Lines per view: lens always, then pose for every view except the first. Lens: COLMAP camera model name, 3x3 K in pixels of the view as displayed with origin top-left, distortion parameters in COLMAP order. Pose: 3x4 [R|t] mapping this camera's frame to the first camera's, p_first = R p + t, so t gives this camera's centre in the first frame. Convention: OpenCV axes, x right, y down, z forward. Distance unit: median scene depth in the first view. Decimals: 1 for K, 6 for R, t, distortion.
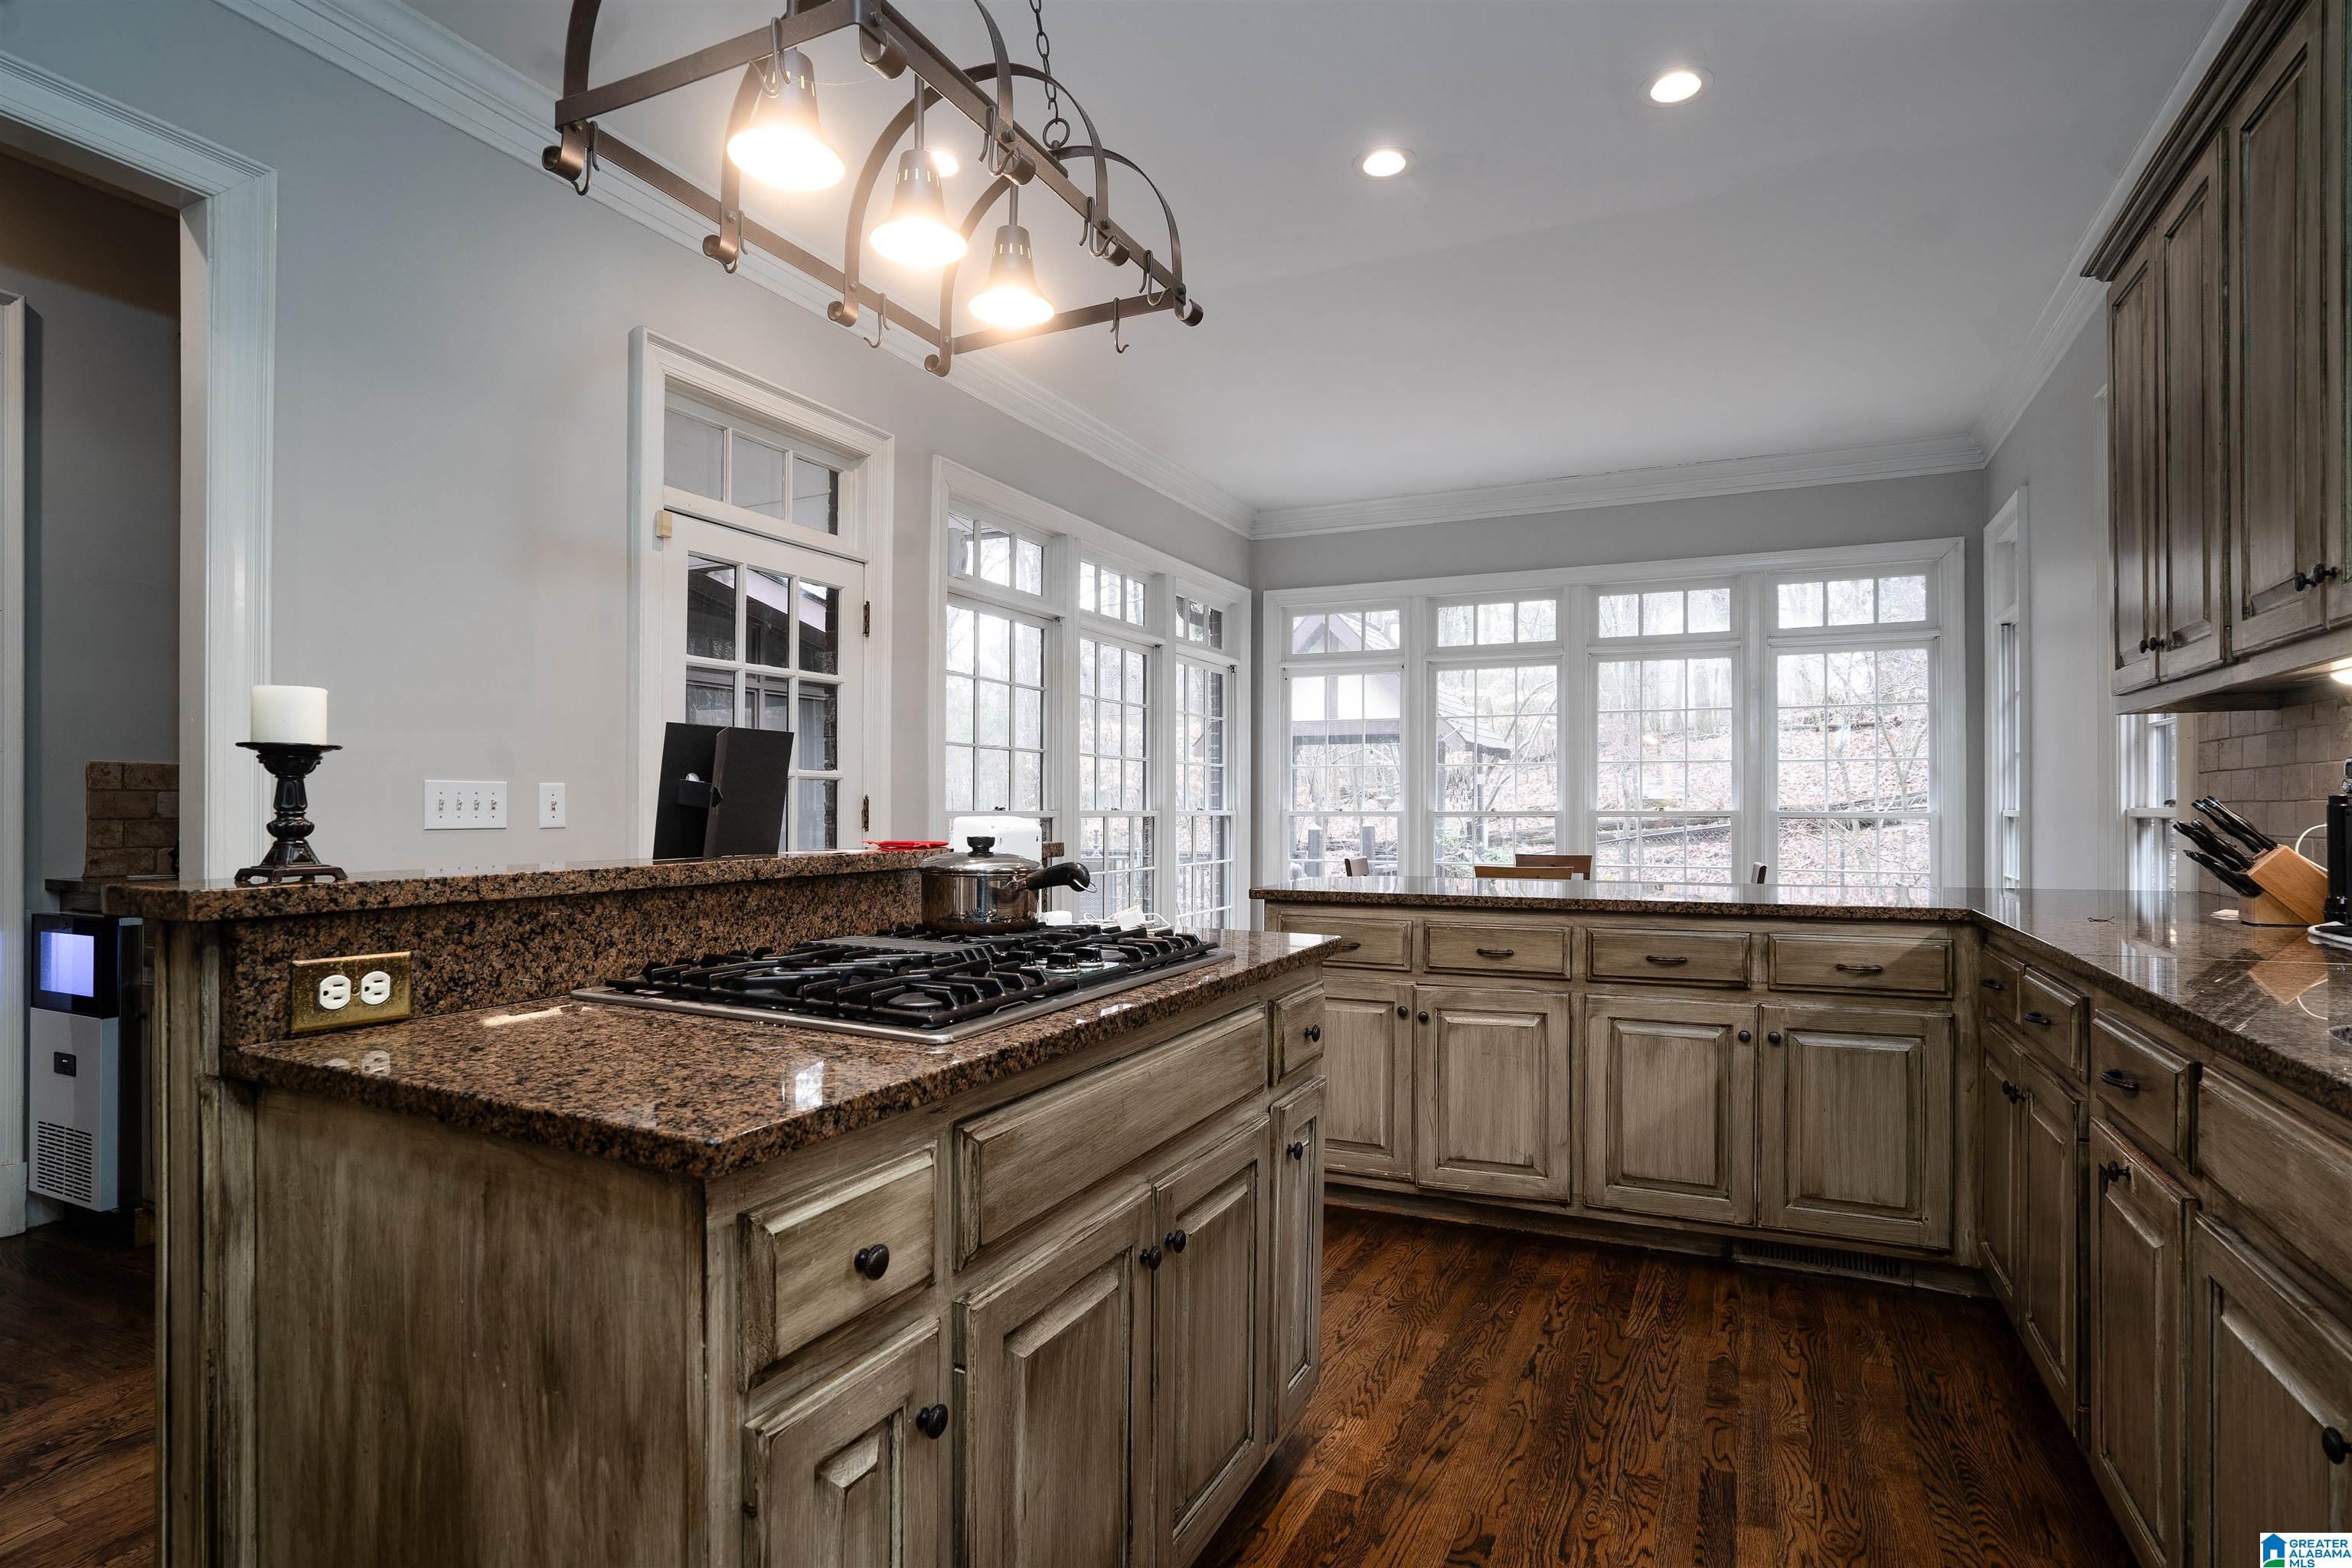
lens RADIAL K [[1177.8, 0, 1200.8], [0, 1177.8, 793.0], [0, 0, 1]] dist [-0.003287, 0.007916]
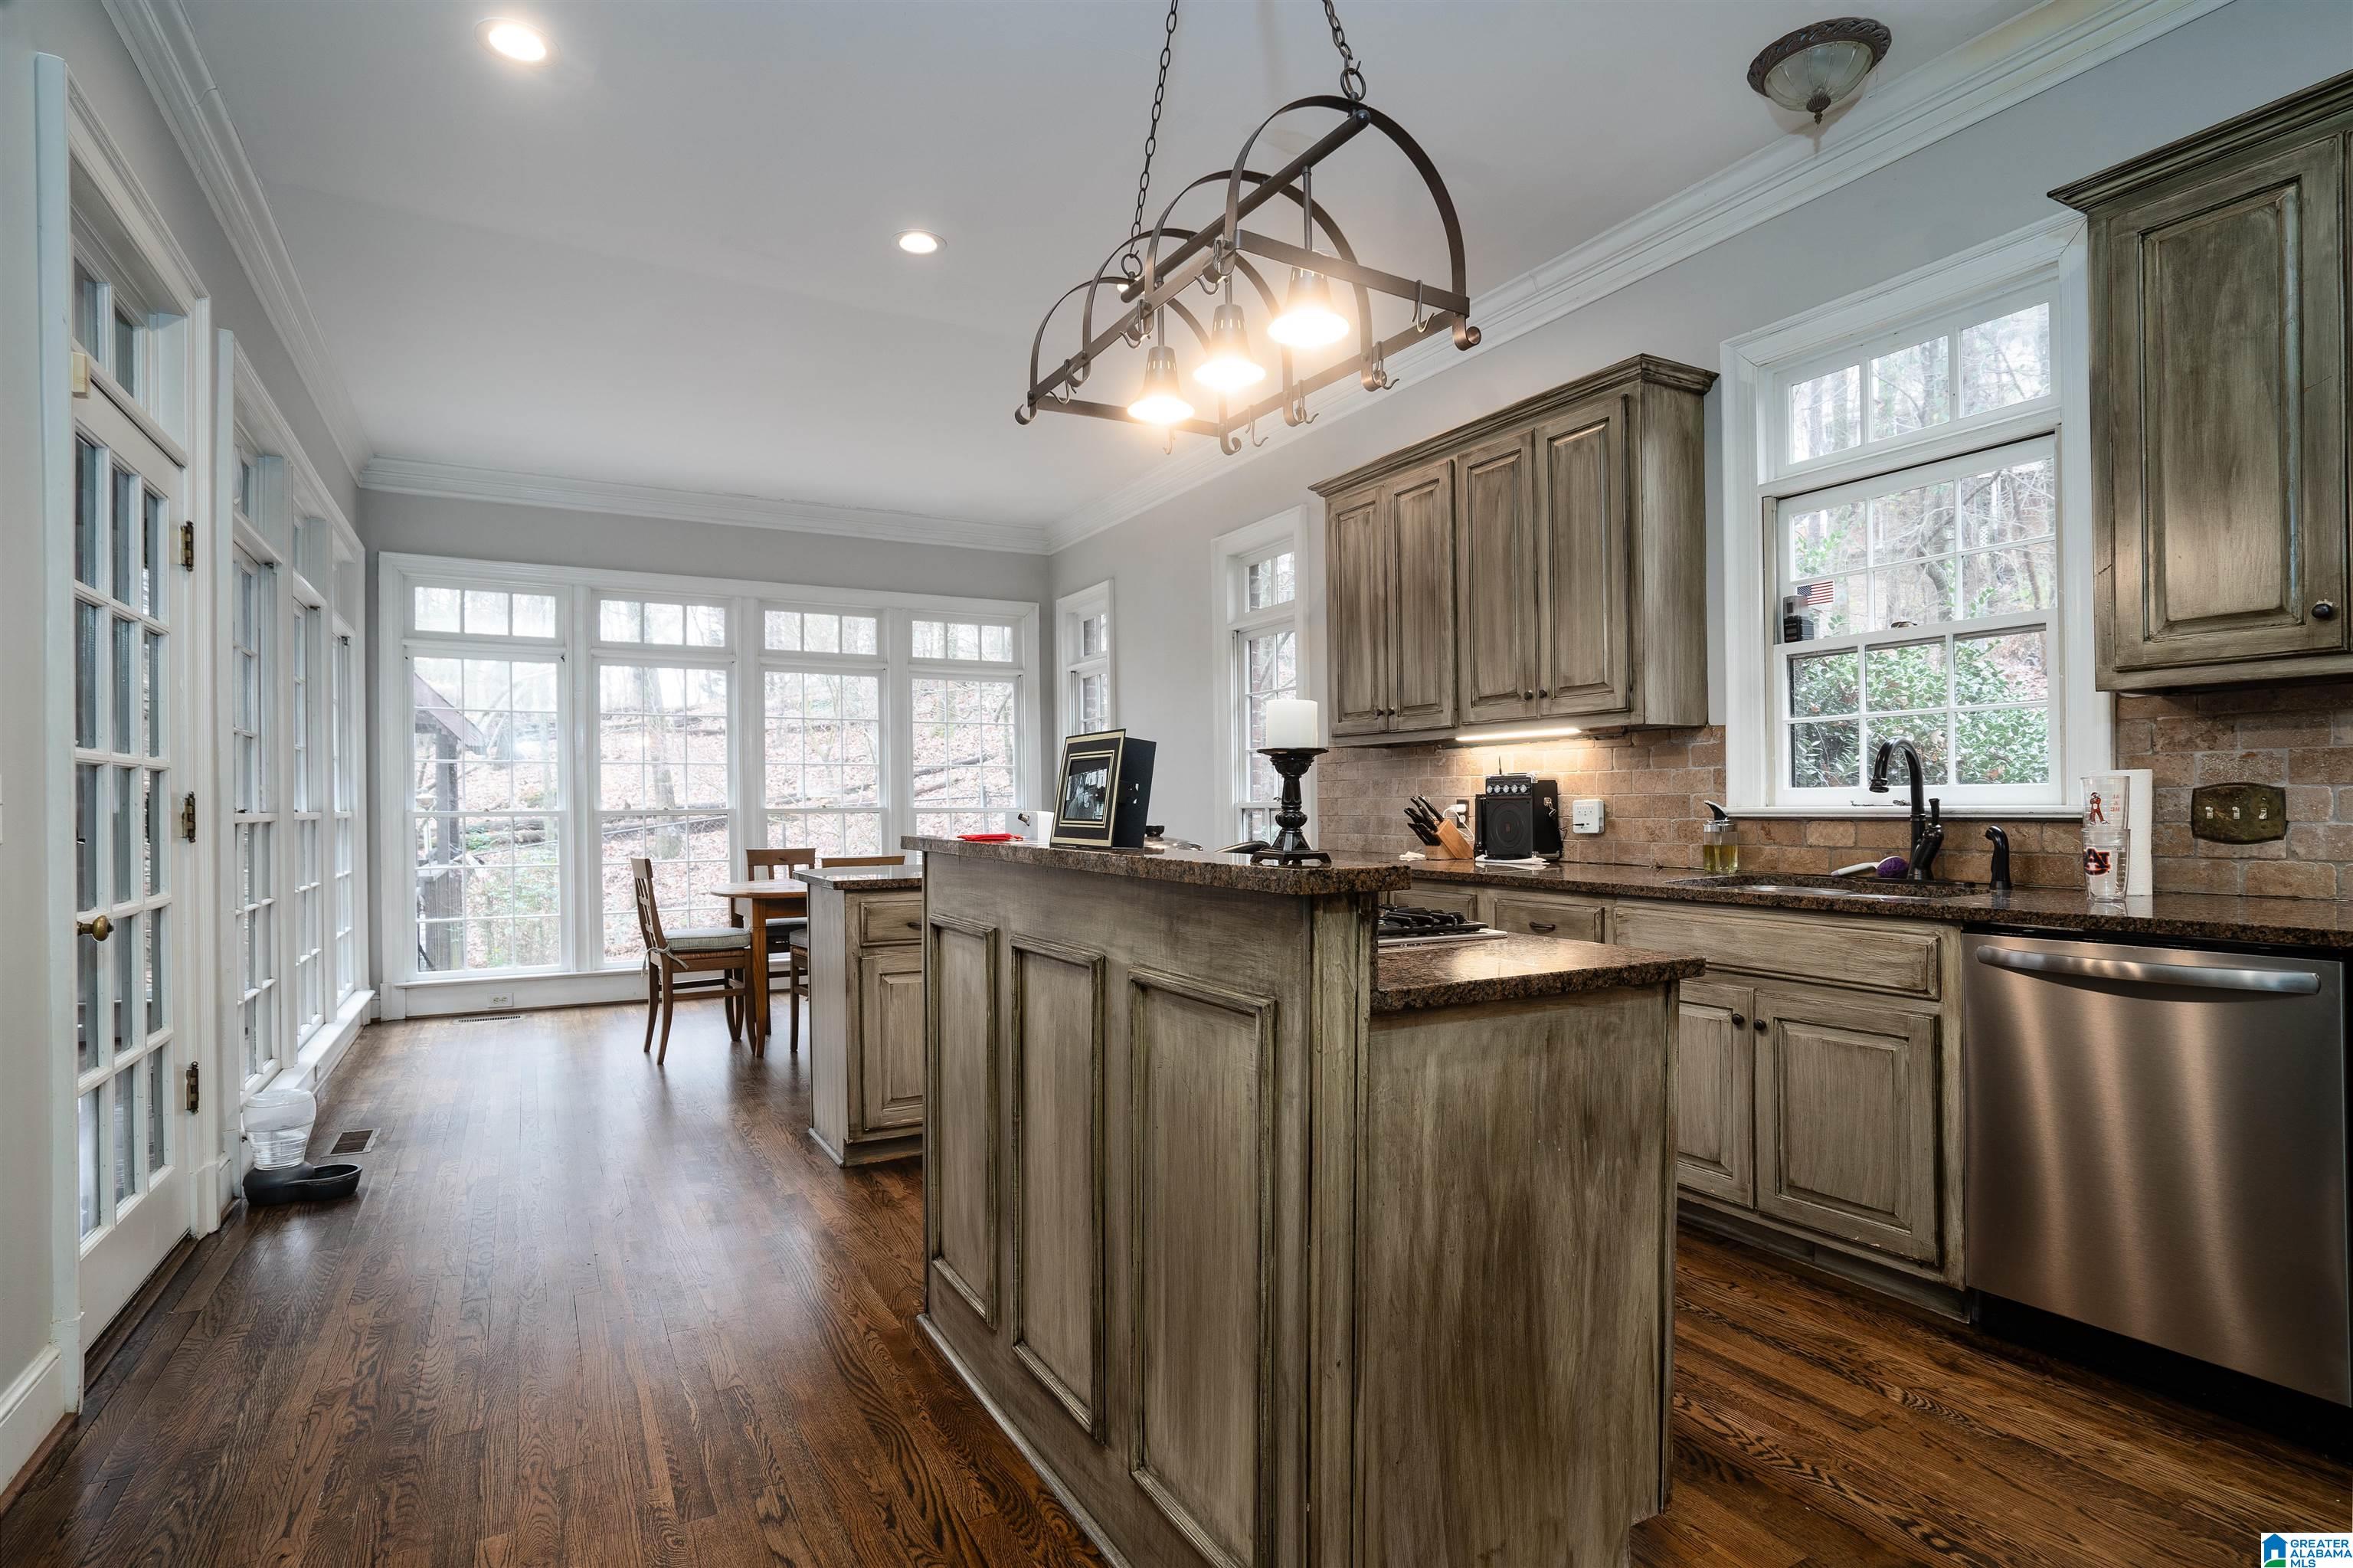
lens RADIAL K [[1178.4, 0, 1201.3], [0, 1178.4, 793.0], [0, 0, 1]] dist [-0.003287, 0.007916]
pose [[0.544633, 0.000198, 0.838674, -2.062017], [0.004234, 0.999987, -0.002986, 0.006500], [-0.838664, 0.005177, 0.544625, 0.478435]]
